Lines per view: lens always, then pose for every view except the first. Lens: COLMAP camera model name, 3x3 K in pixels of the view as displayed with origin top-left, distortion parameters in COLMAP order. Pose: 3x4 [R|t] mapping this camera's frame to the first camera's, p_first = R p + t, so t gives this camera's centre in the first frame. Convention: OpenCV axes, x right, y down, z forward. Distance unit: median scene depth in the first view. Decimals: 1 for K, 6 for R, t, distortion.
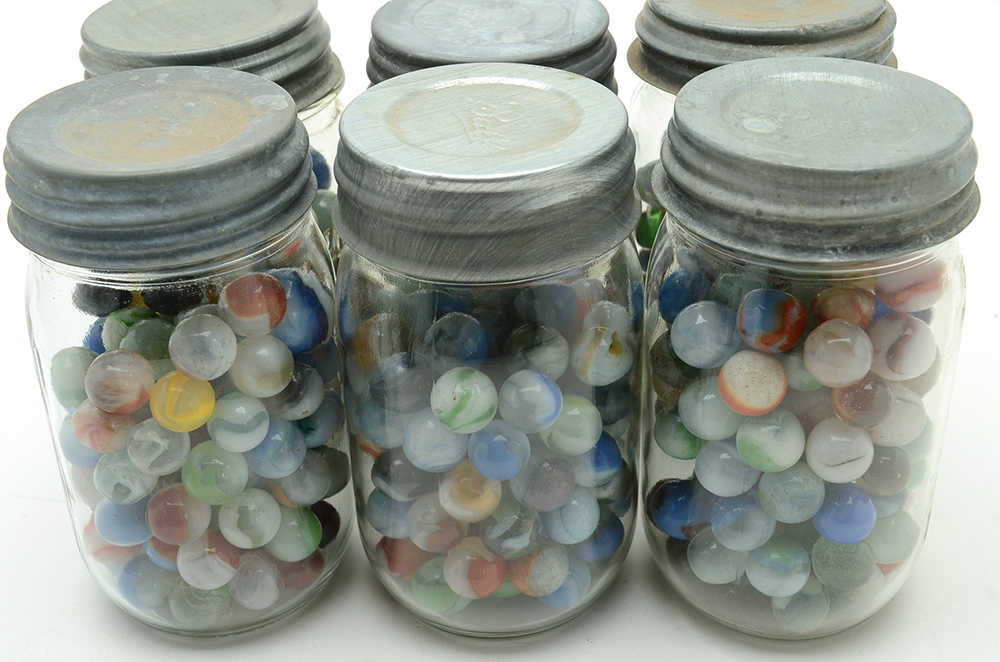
lens RADIAL K [[1413.7, 0, 491.8], [0, 1413.7, 330.6], [0, 0, 1]] dist [0.010549, 0.000000]
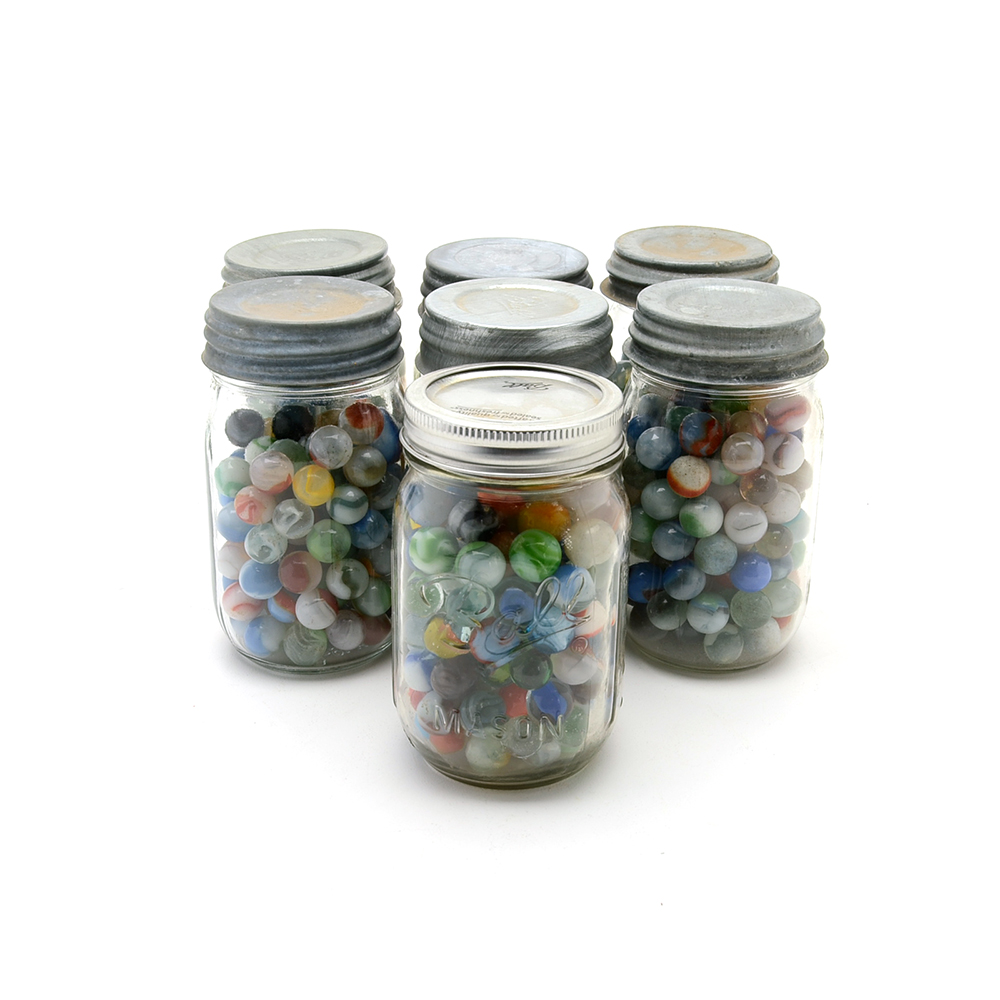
lens RADIAL K [[1711.1, 0, 508.6], [0, 1711.1, 501.3], [0, 0, 1]] dist [0.024588, 0.000000]
pose [[0.996695, 0.015894, 0.079666, -0.148339], [-0.002182, 0.985558, -0.169325, 0.352964], [-0.081207, 0.168591, 0.982335, -0.753495]]
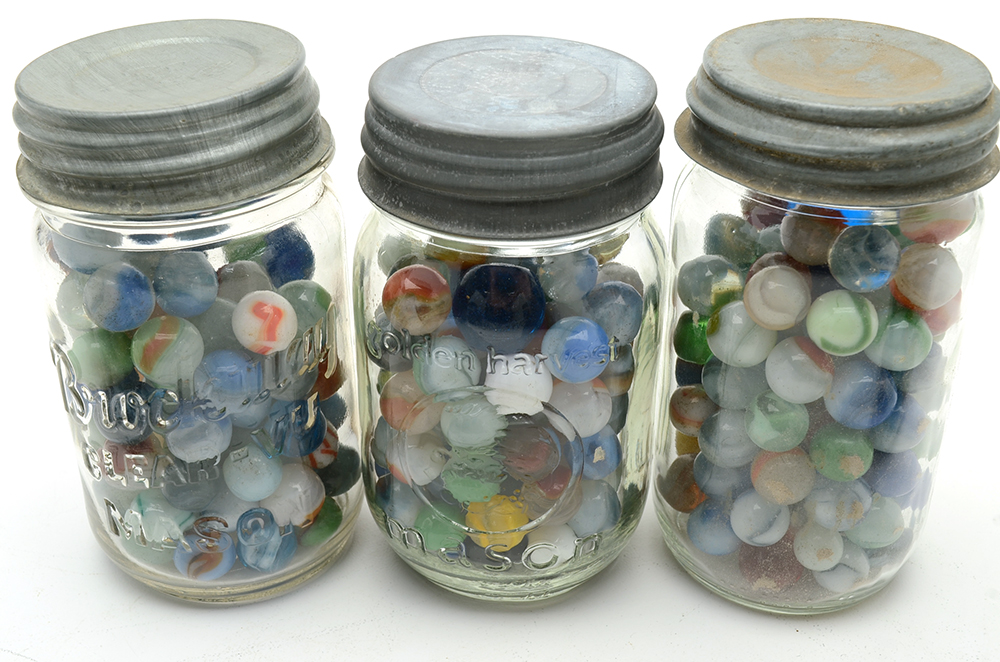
lens RADIAL K [[1296.9, 0, 492.7], [0, 1296.9, 328.3], [0, 0, 1]] dist [-0.006714, 0.000000]
pose [[0.999325, 0.027390, 0.024469, -0.030050], [-0.026704, 0.999252, -0.027970, -0.060161], [-0.025217, 0.027298, 0.999309, 0.265562]]
